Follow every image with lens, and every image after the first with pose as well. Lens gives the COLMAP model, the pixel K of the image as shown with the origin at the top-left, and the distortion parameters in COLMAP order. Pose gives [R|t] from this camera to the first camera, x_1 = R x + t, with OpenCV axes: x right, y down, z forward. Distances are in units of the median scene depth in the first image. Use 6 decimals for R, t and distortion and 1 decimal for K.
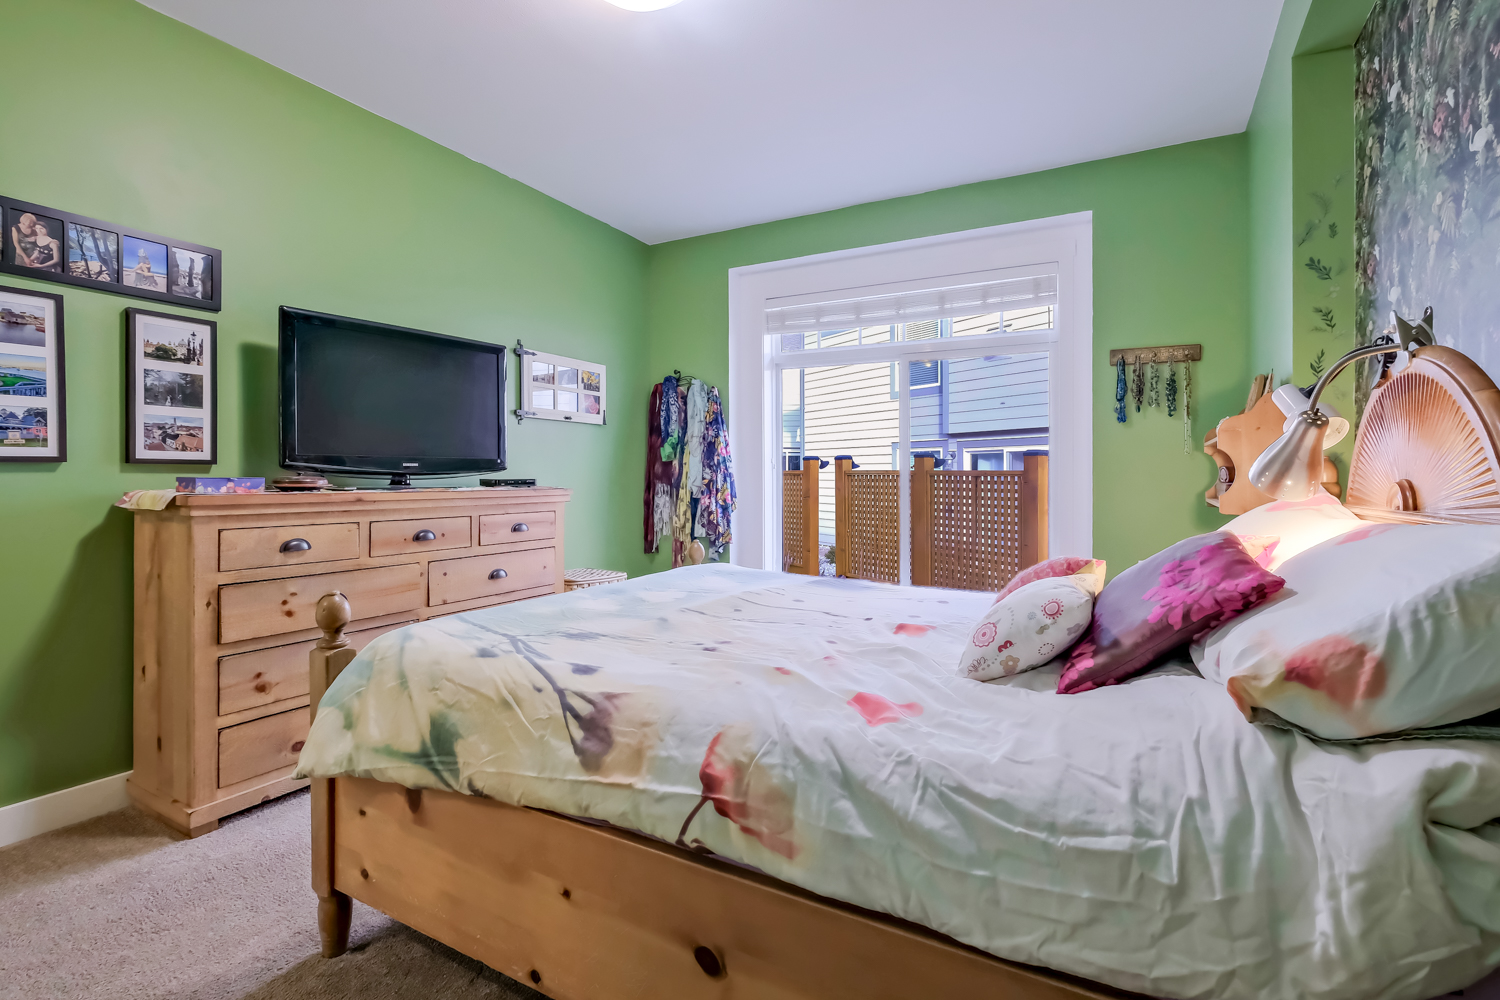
lens RADIAL K [[698.6, 0, 762.1], [0, 698.6, 493.4], [0, 0, 1]] dist [-0.001009, -0.001875]
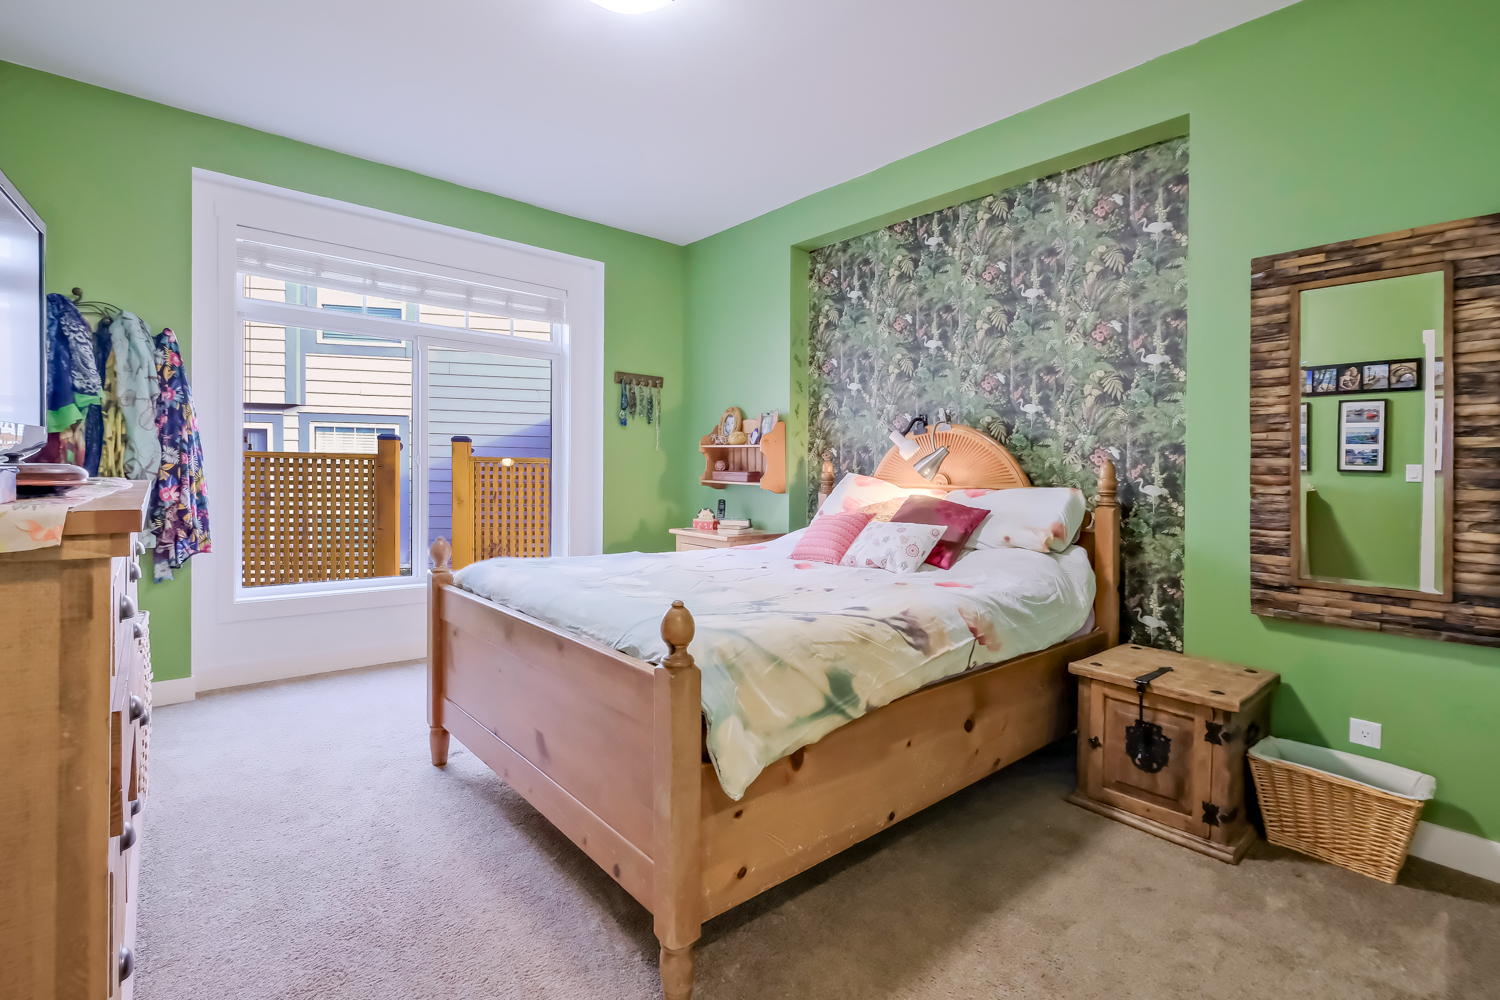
lens RADIAL K [[698.6, 0, 753.7], [0, 698.6, 470.2], [0, 0, 1]] dist [-0.001009, -0.001875]
pose [[0.343441, -0.002608, 0.939171, -0.680139], [0.005584, 0.999984, 0.000735, -0.013713], [-0.939158, 0.004991, 0.343450, 0.289584]]
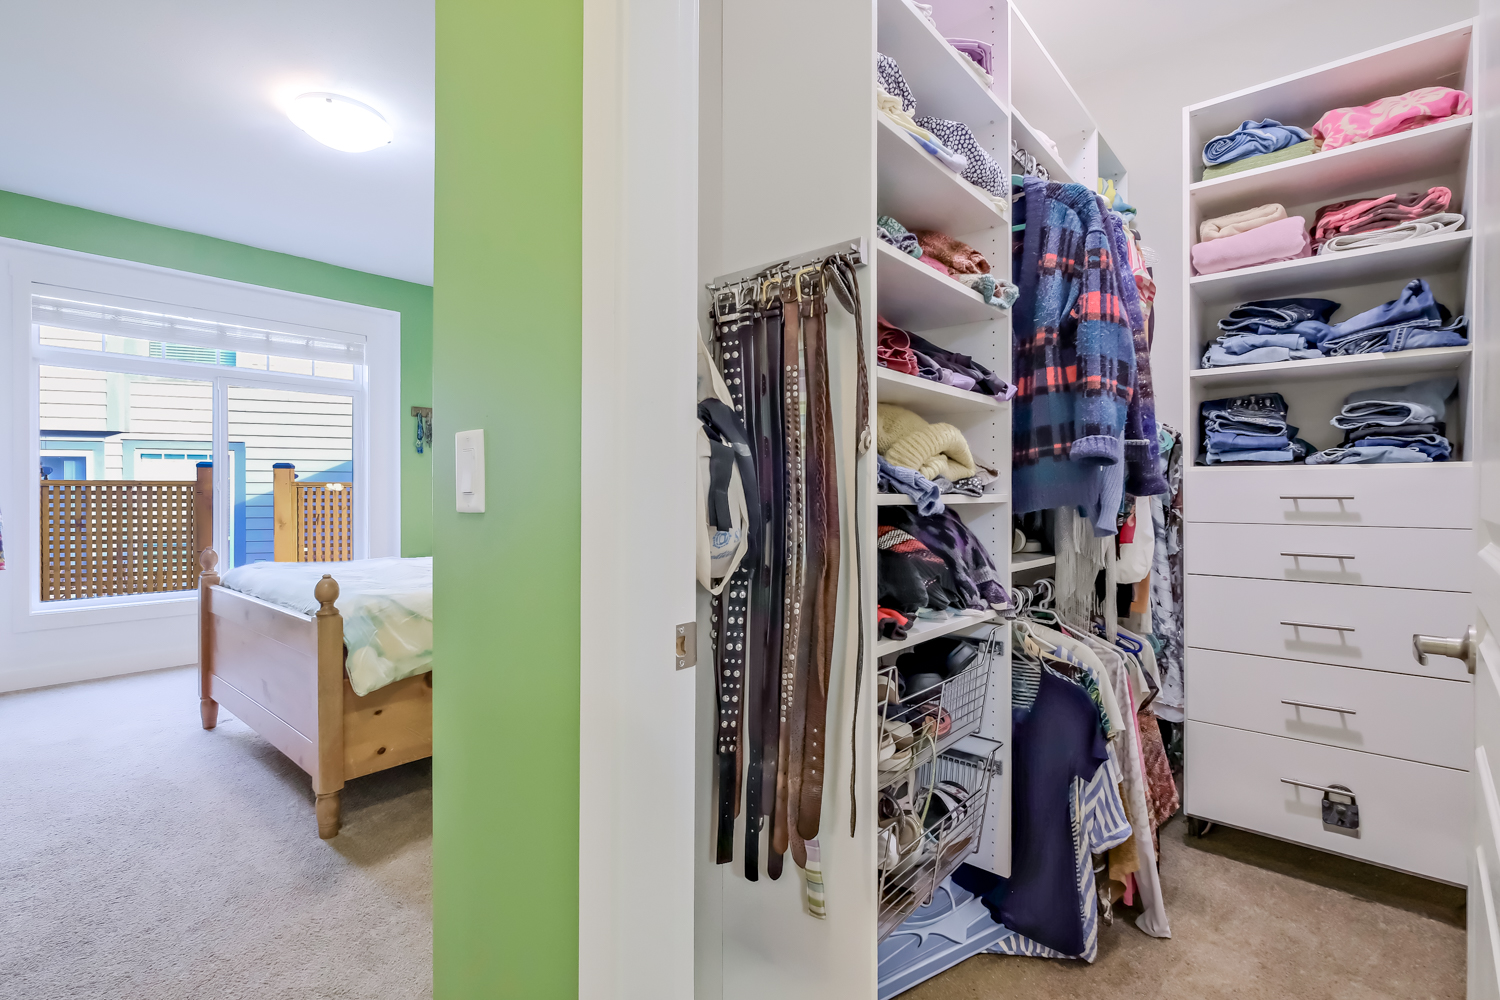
lens RADIAL K [[698.6, 0, 763.9], [0, 698.6, 481.1], [0, 0, 1]] dist [-0.001009, -0.001875]
pose [[0.200657, 0.004642, 0.979651, -0.869816], [0.021874, 0.999718, -0.009217, -0.007369], [-0.979417, 0.023279, 0.200499, -0.072130]]
